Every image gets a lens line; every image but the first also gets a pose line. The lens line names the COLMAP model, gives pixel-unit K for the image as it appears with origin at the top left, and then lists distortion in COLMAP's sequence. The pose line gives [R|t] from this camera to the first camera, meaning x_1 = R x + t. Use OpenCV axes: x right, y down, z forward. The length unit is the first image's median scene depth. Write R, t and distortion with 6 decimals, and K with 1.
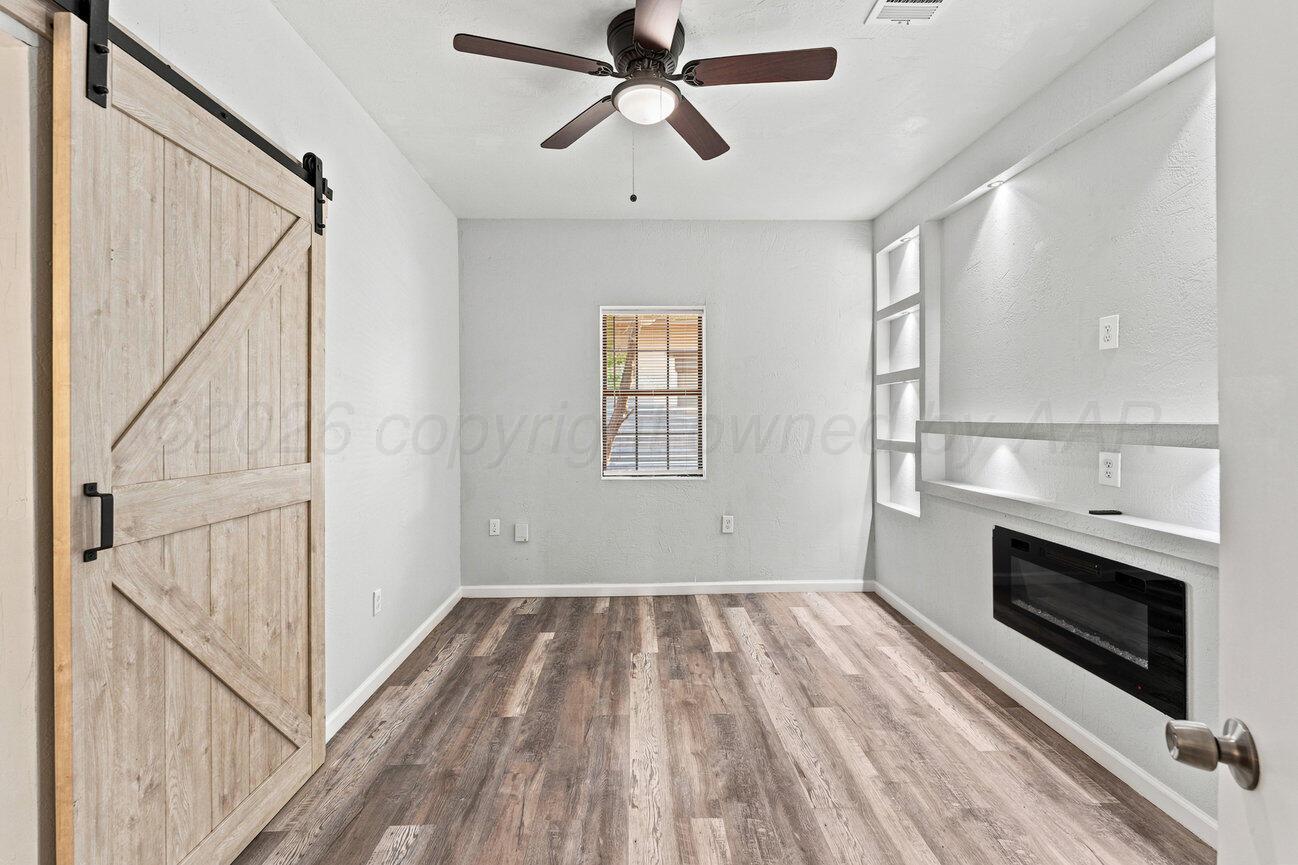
lens RADIAL K [[533.2, 0, 645.8], [0, 533.2, 420.5], [0, 0, 1]] dist [0.007122, -0.001253]
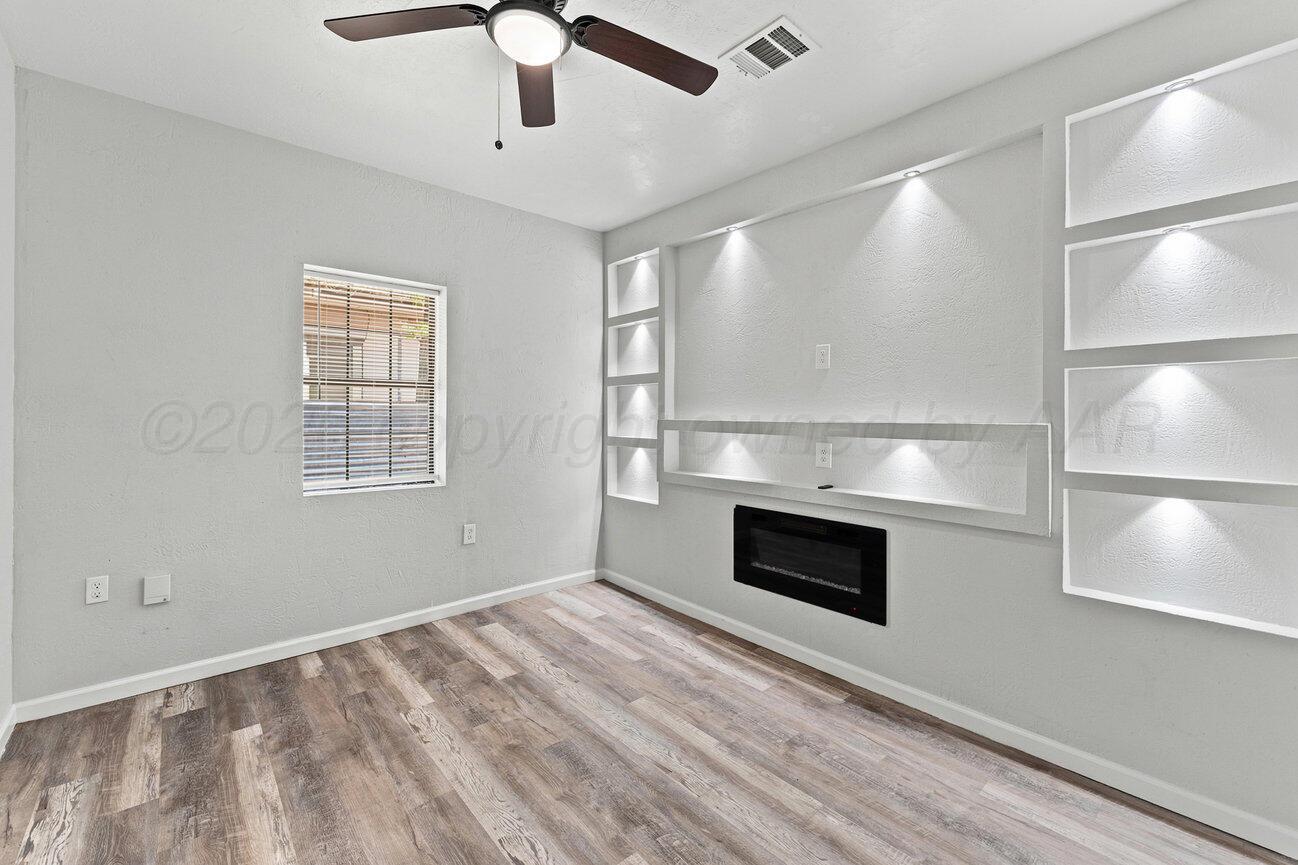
lens RADIAL K [[533.2, 0, 649.5], [0, 533.2, 413.3], [0, 0, 1]] dist [0.007122, -0.001253]
pose [[0.771476, 0.012487, 0.636136, -0.247020], [-0.006668, 0.999911, -0.011541, 0.000650], [-0.636224, 0.004662, 0.771490, 0.156115]]
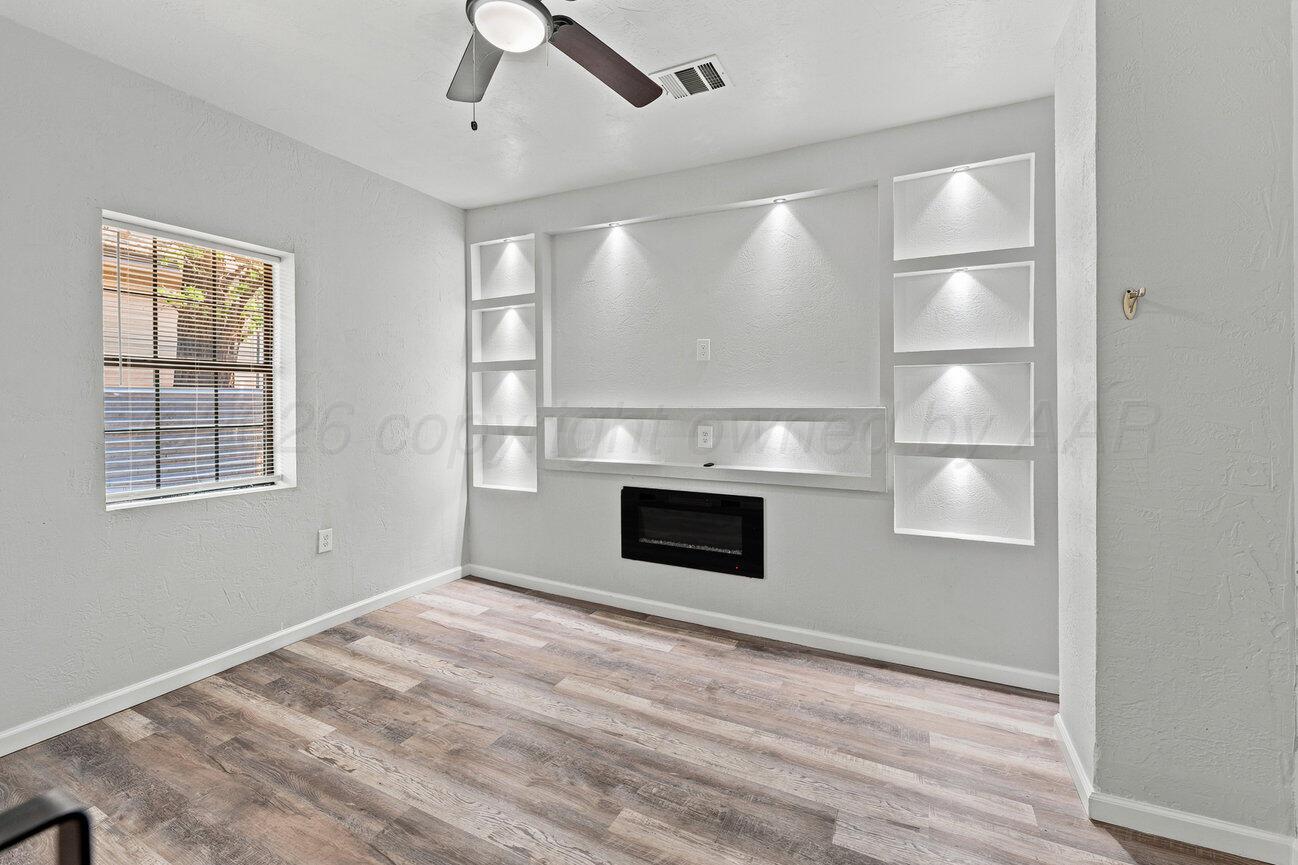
lens RADIAL K [[533.2, 0, 655.8], [0, 533.2, 401.5], [0, 0, 1]] dist [0.007122, -0.001253]
pose [[0.480030, 0.005692, 0.877234, -0.398922], [0.002917, 0.999963, -0.008085, -0.000957], [-0.877247, 0.006440, 0.479996, 0.265216]]
